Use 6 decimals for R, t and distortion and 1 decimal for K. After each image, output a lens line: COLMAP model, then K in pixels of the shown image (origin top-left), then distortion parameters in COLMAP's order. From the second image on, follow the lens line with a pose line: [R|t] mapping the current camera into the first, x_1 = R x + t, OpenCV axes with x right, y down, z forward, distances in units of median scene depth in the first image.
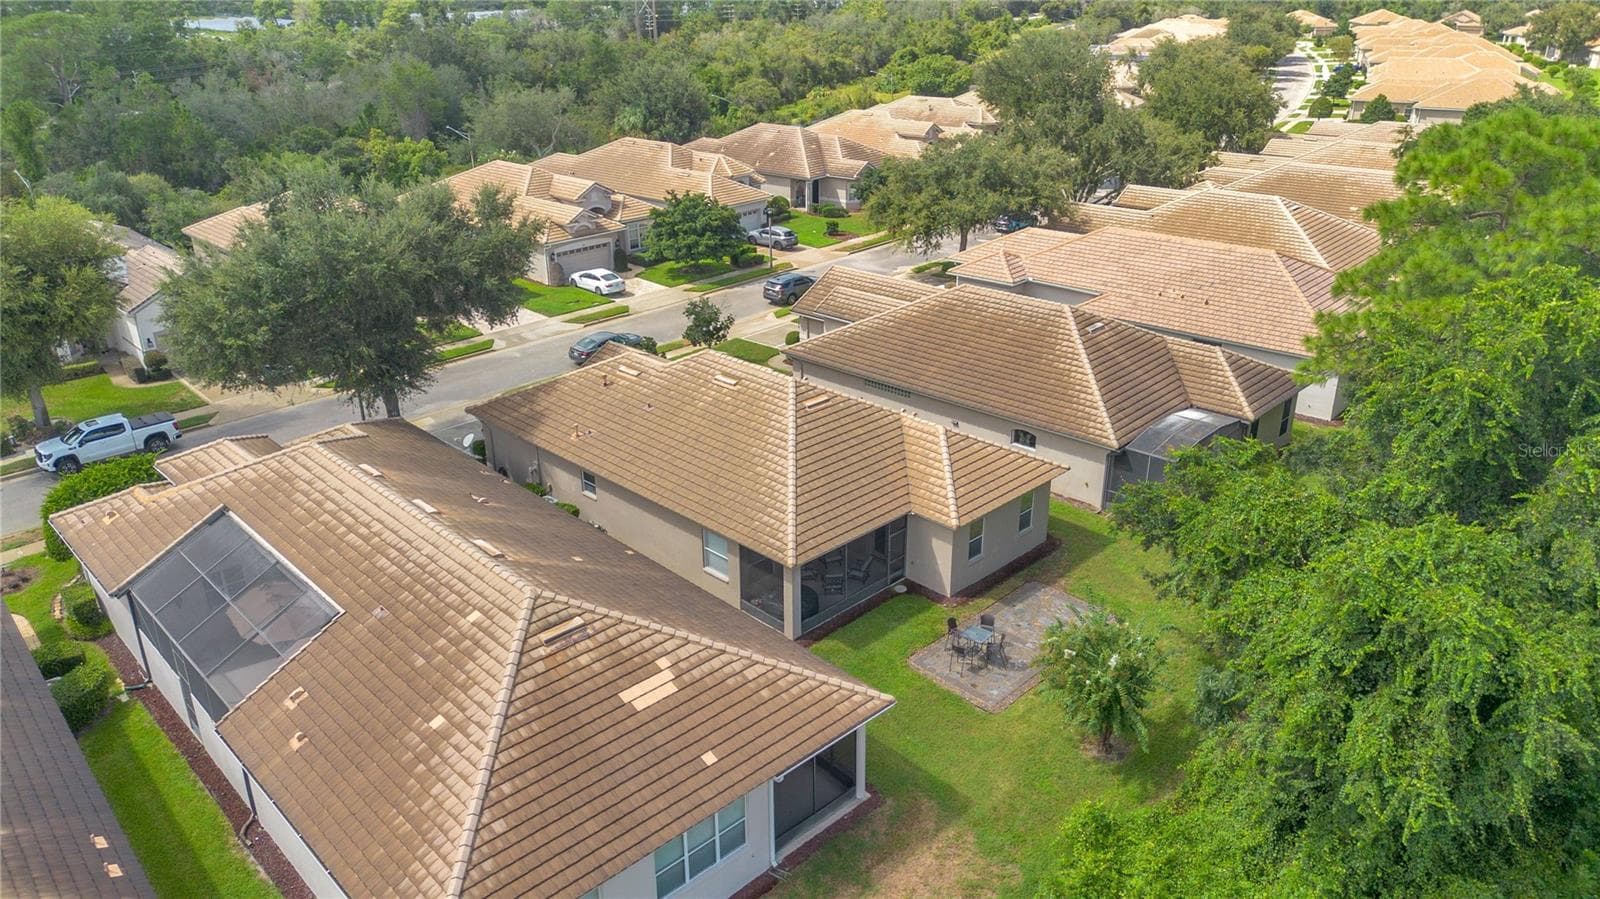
lens RADIAL K [[1108.7, 0, 799.4], [0, 1108.7, 441.6], [0, 0, 1]] dist [0.047869, 0.000547]
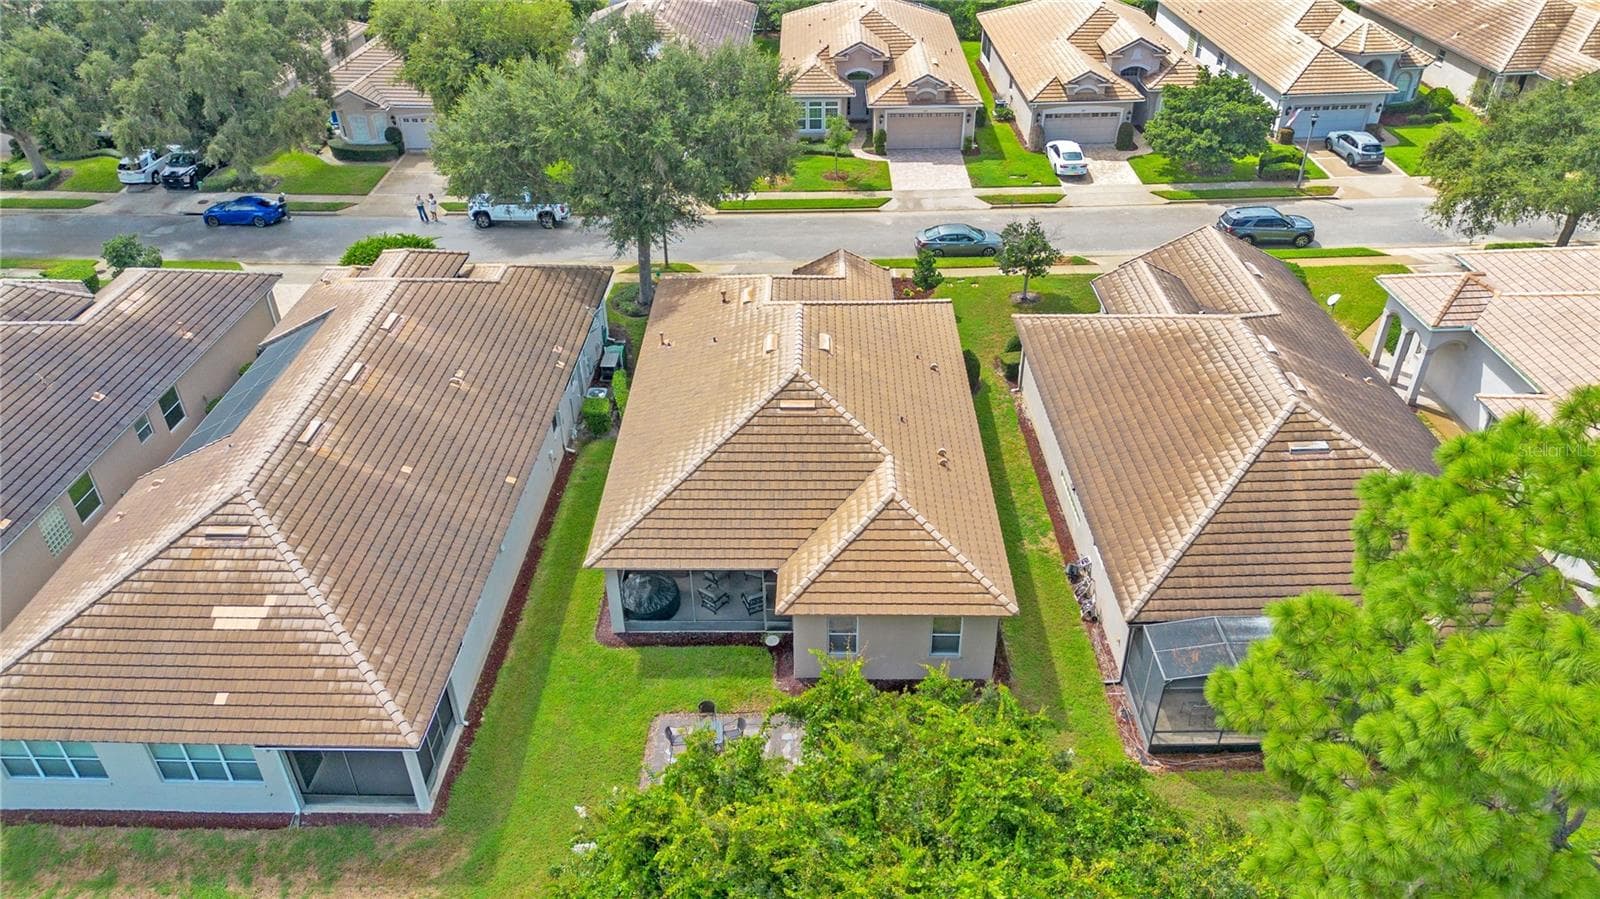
lens RADIAL K [[1084.9, 0, 800.7], [0, 1084.9, 462.2], [0, 0, 1]] dist [0.025689, -0.005562]
pose [[0.698826, 0.409303, -0.586611, 0.663494], [-0.270058, 0.910380, 0.313491, -0.325374], [0.662352, -0.060656, 0.746733, 0.458561]]
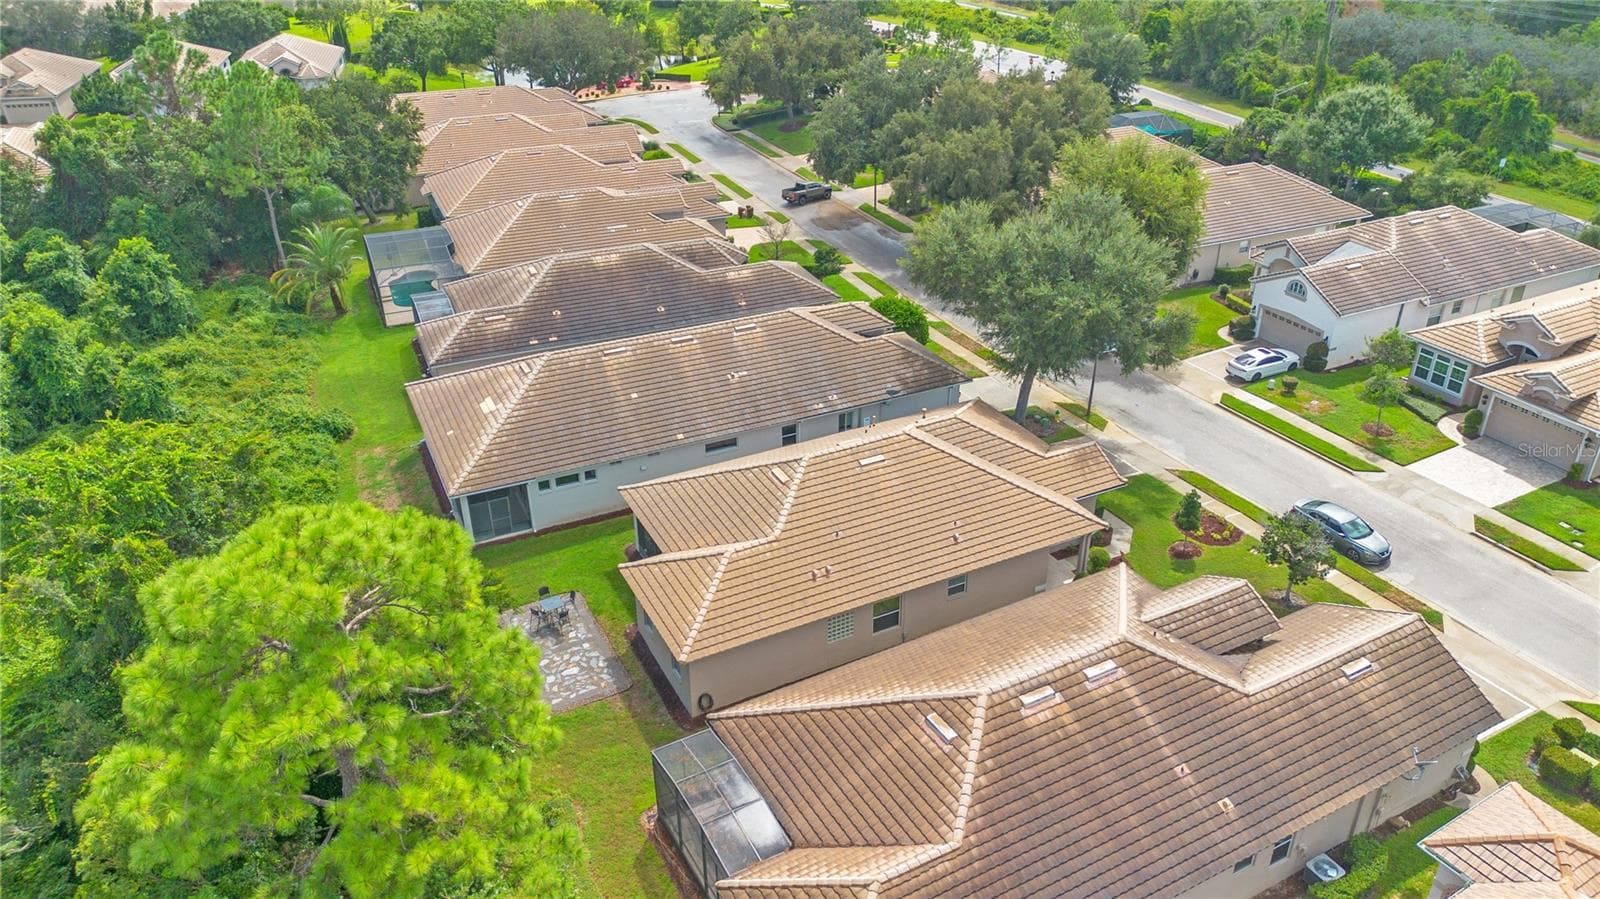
lens RADIAL K [[1104.4, 0, 800.7], [0, 1104.4, 447.0], [0, 0, 1]] dist [-0.002899, -0.000485]
pose [[-0.301404, 0.459028, -0.835733, 1.141349], [-0.364245, 0.754588, 0.545823, -0.829352], [0.881182, 0.468924, -0.060238, 1.336181]]
